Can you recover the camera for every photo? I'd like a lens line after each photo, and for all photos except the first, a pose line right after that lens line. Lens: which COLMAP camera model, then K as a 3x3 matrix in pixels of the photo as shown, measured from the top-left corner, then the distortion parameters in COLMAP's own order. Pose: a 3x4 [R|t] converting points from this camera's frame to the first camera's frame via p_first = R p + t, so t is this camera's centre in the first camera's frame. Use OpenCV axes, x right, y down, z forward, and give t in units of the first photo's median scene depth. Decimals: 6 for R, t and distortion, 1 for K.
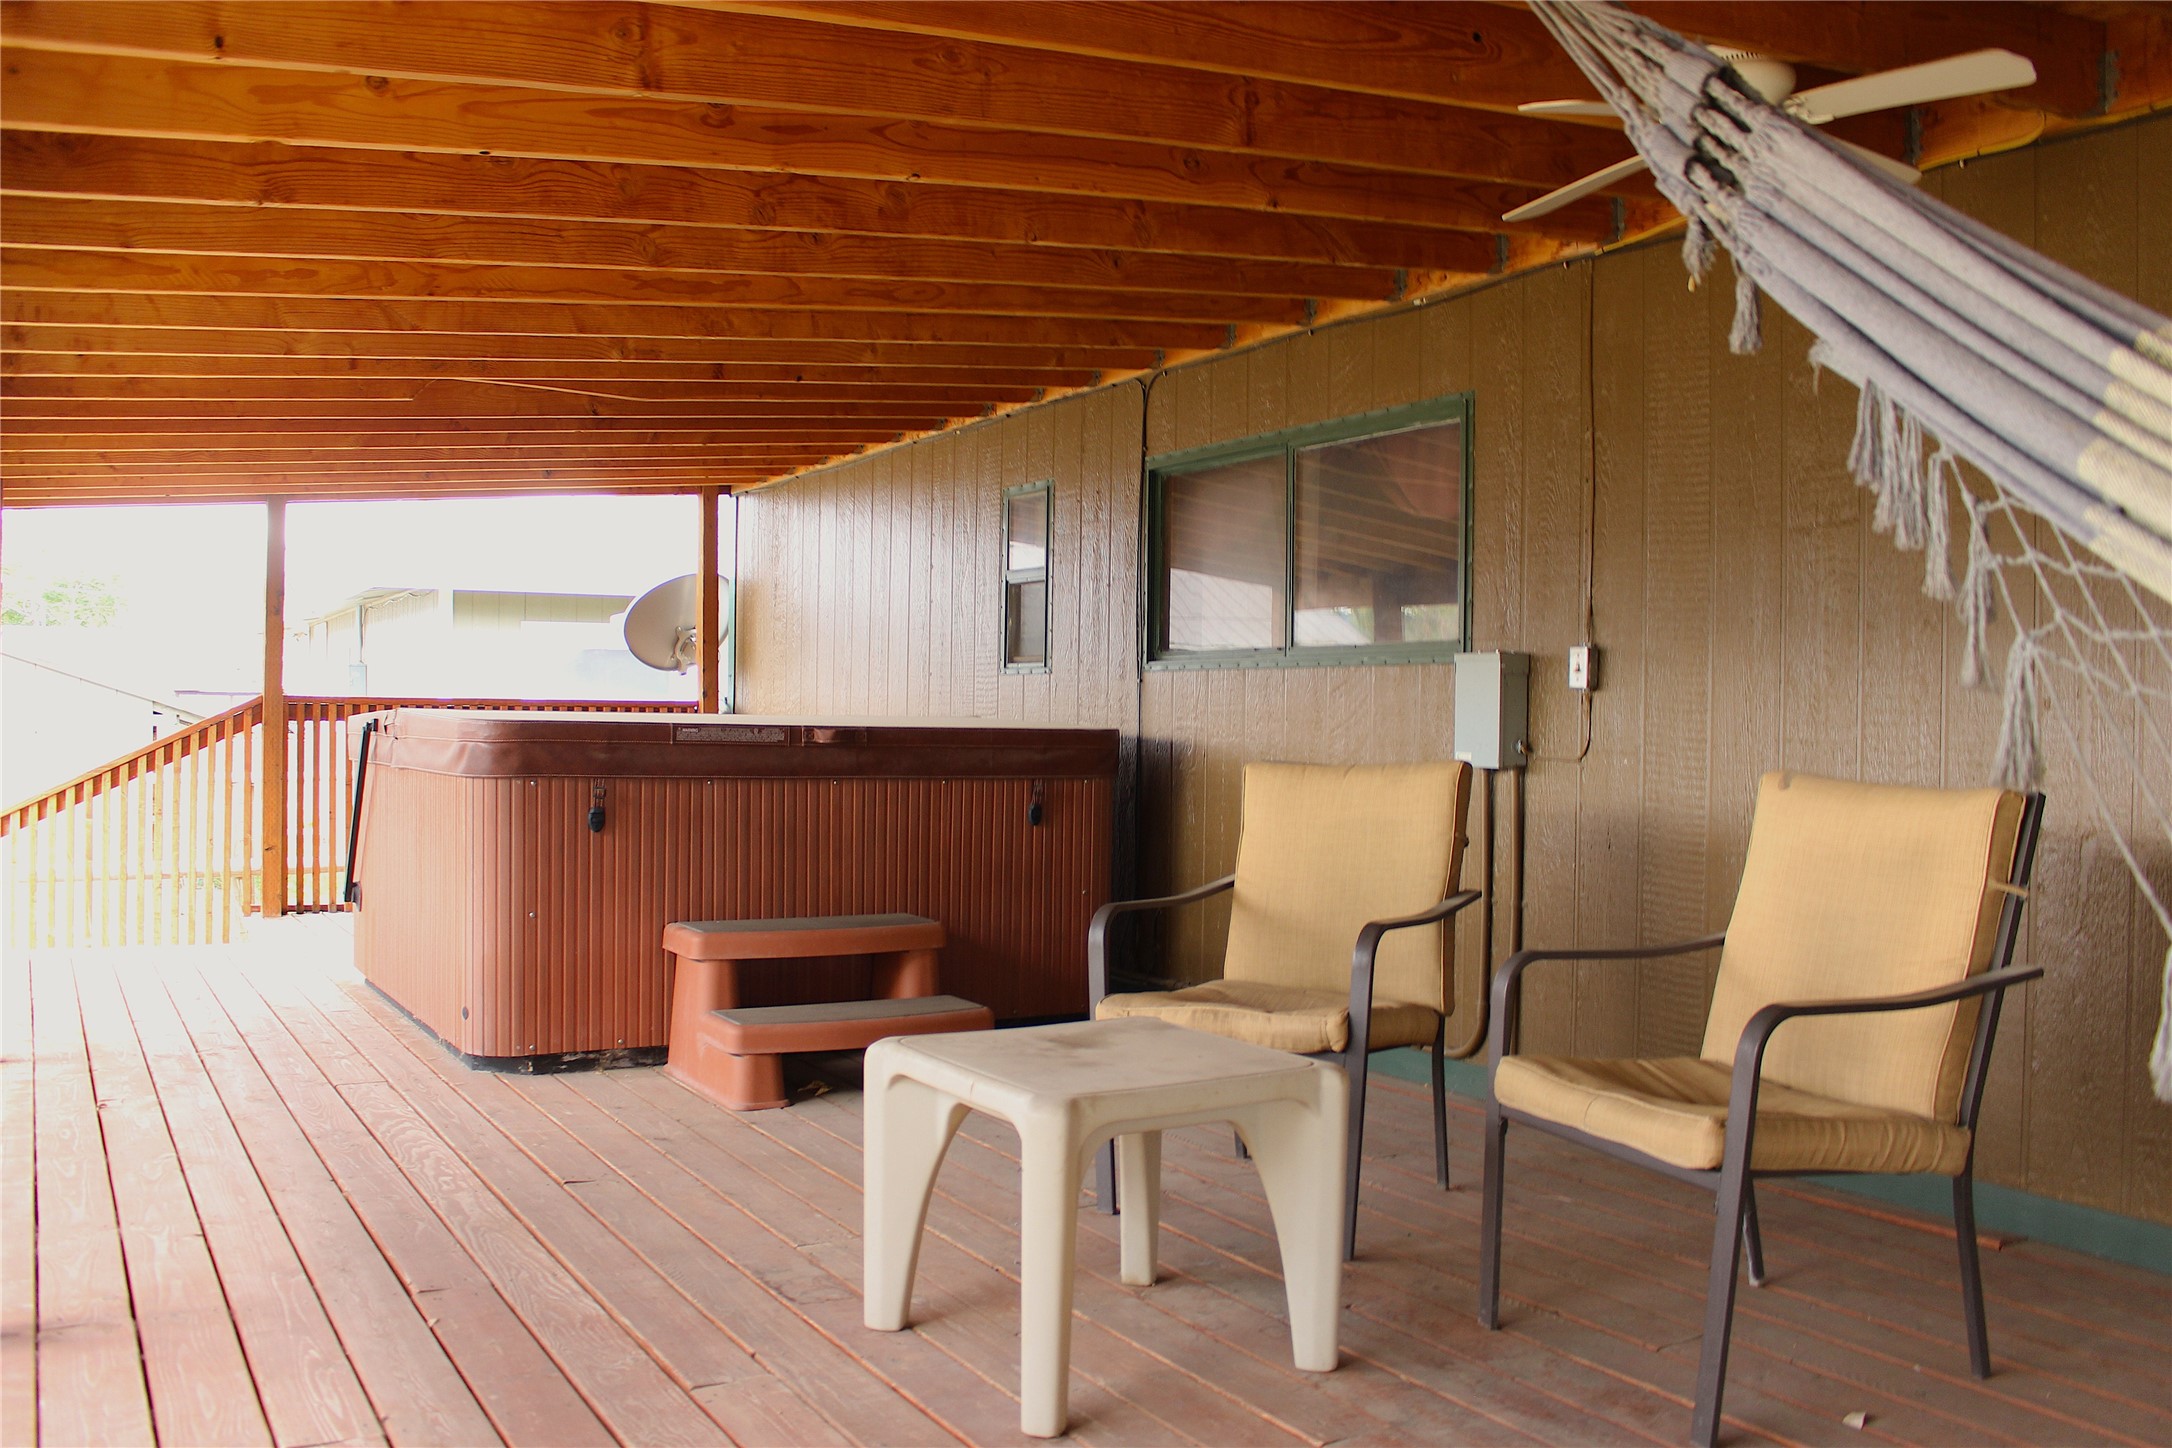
lens RADIAL K [[1786.2, 0, 1086.0], [0, 1786.2, 724.0], [0, 0, 1]] dist [-0.166317, 0.126205]
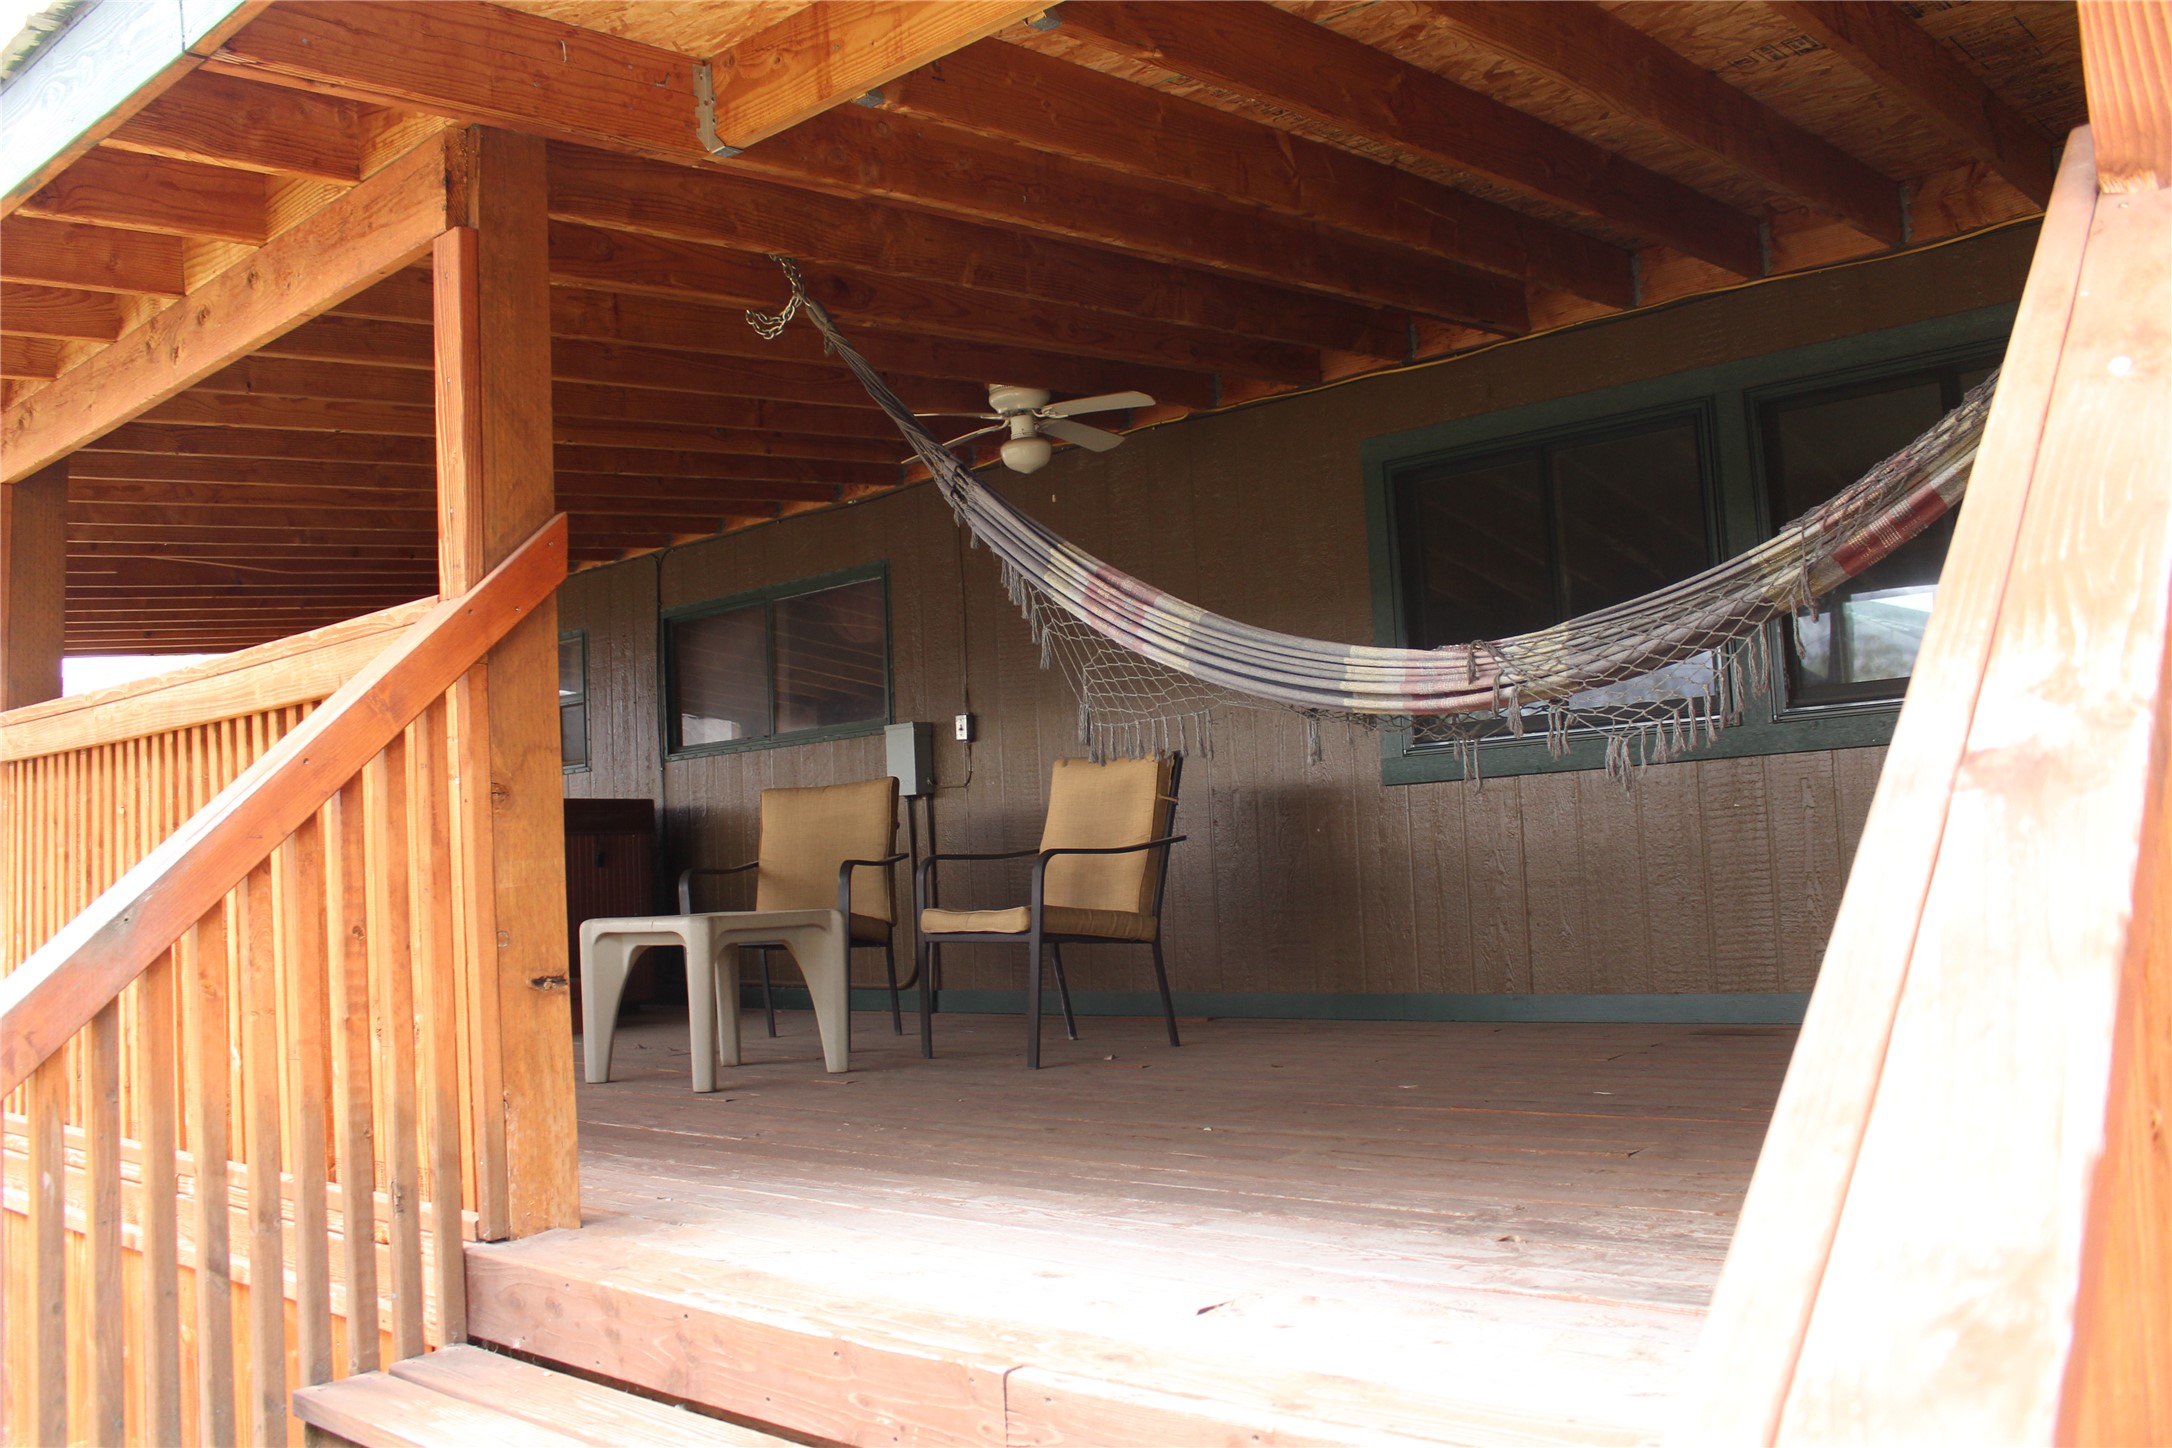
lens RADIAL K [[1786.2, 0, 1086.0], [0, 1786.2, 724.0], [0, 0, 1]] dist [-0.166317, 0.126205]
pose [[0.948304, -0.035078, 0.315419, -0.126294], [0.064071, 0.994569, -0.082021, 0.104490], [-0.310829, 0.097990, 0.945401, -0.573266]]
